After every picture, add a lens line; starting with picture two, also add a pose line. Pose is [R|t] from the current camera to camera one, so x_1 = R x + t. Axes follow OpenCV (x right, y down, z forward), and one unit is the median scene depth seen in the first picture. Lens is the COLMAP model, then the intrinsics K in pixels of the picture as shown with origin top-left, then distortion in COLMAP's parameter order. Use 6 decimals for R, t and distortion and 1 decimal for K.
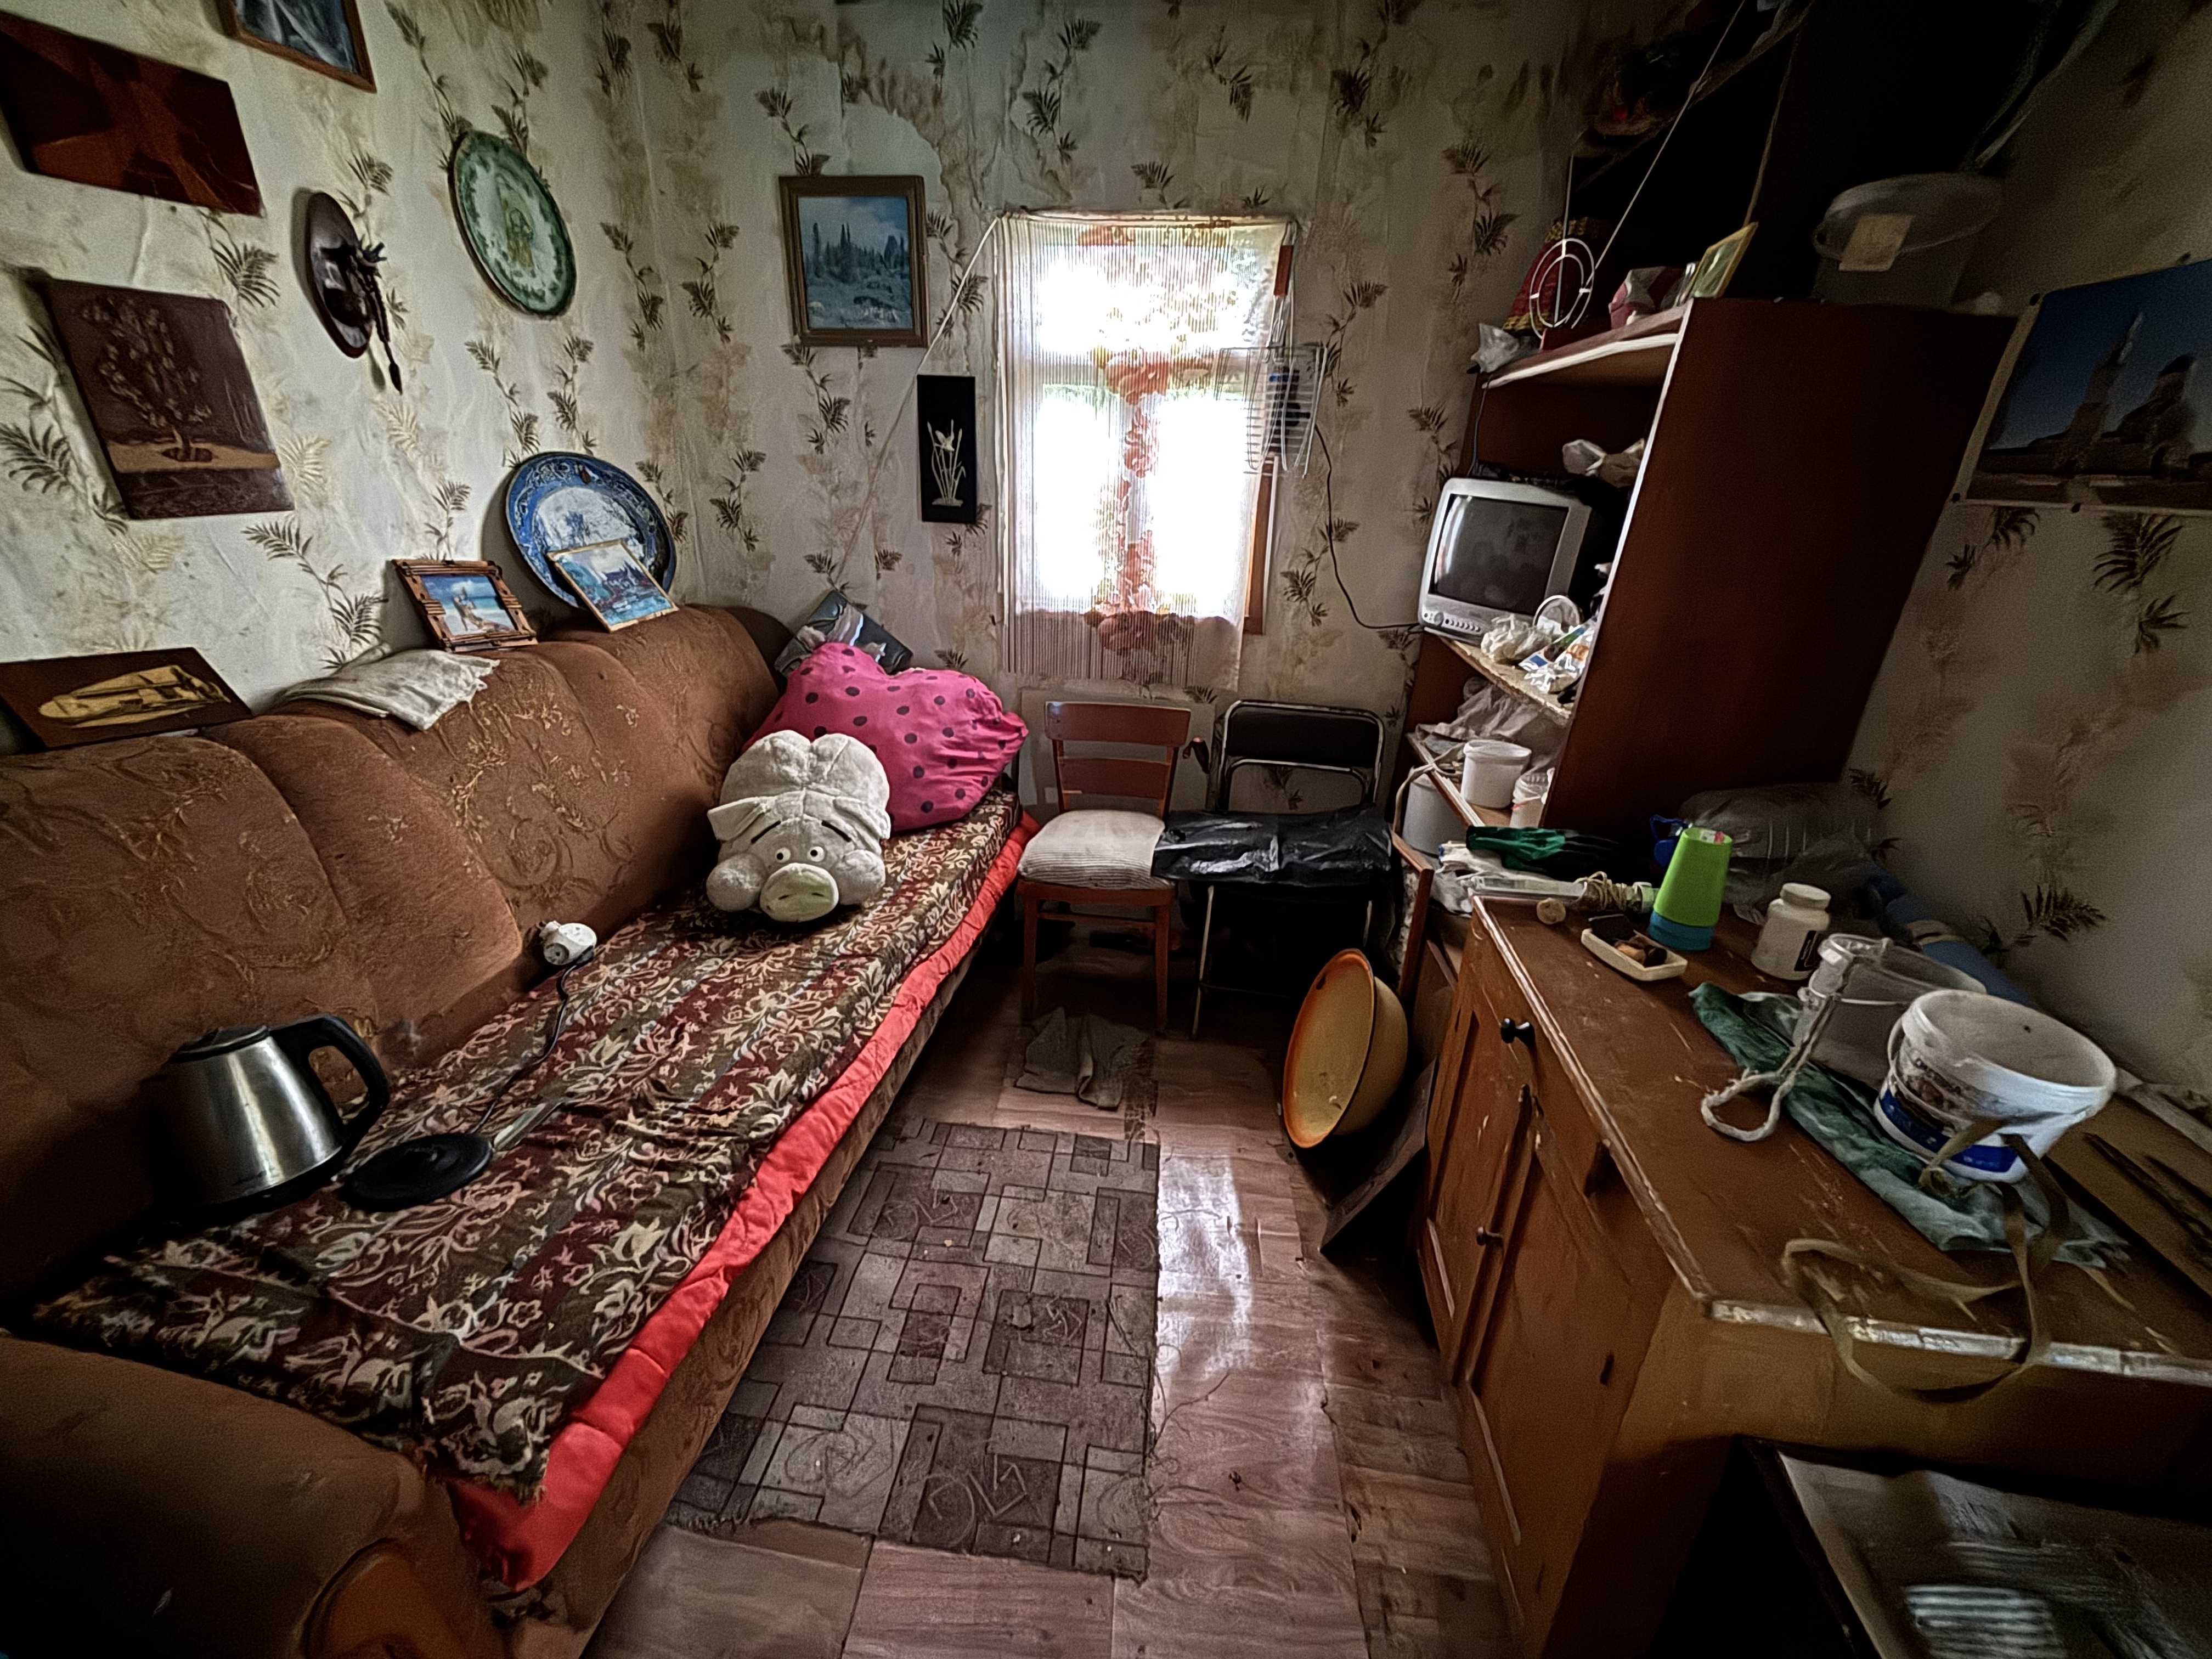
lens RADIAL K [[894.1, 0, 1107.9], [0, 894.1, 828.7], [0, 0, 1]] dist [-0.000480, 0.000585]
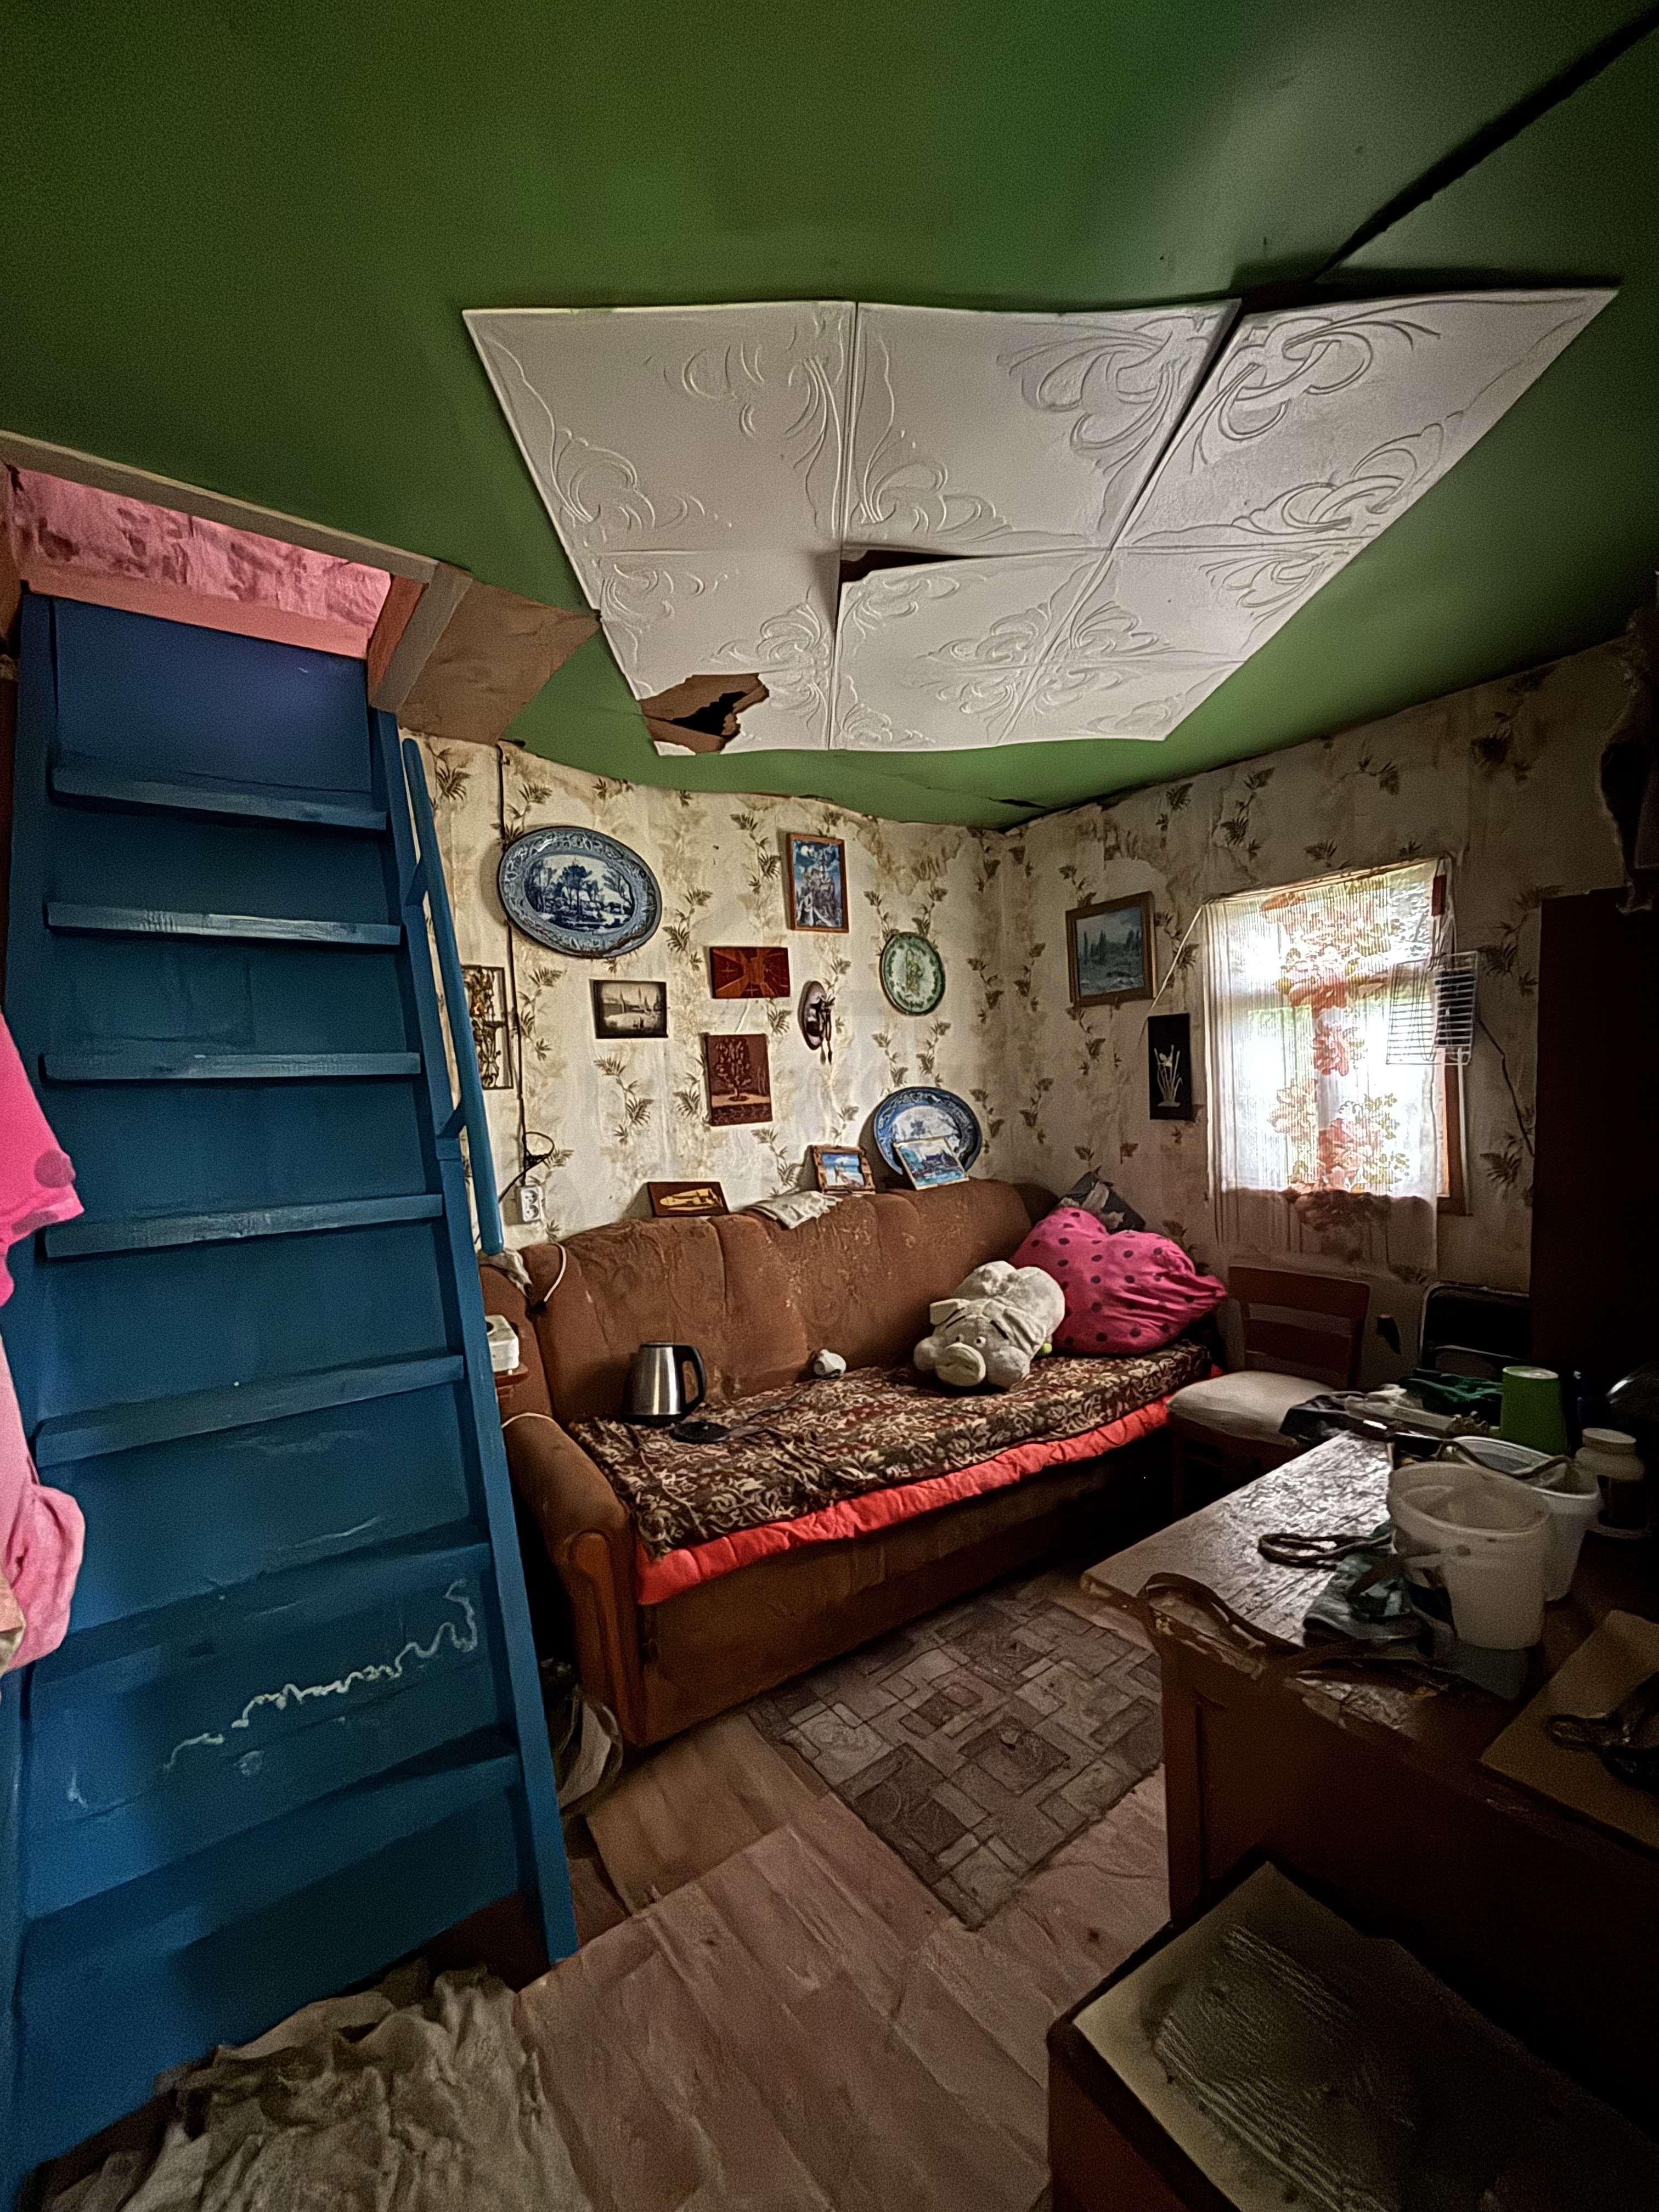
lens RADIAL K [[894.1, 0, 829.5], [0, 894.1, 1106.0], [0, 0, 1]] dist [-0.000480, 0.000585]
pose [[0.680315, -0.048264, -0.731329, 0.558956], [-0.218640, 0.939032, -0.265361, 0.104658], [0.699548, 0.340427, 0.628285, -0.175186]]
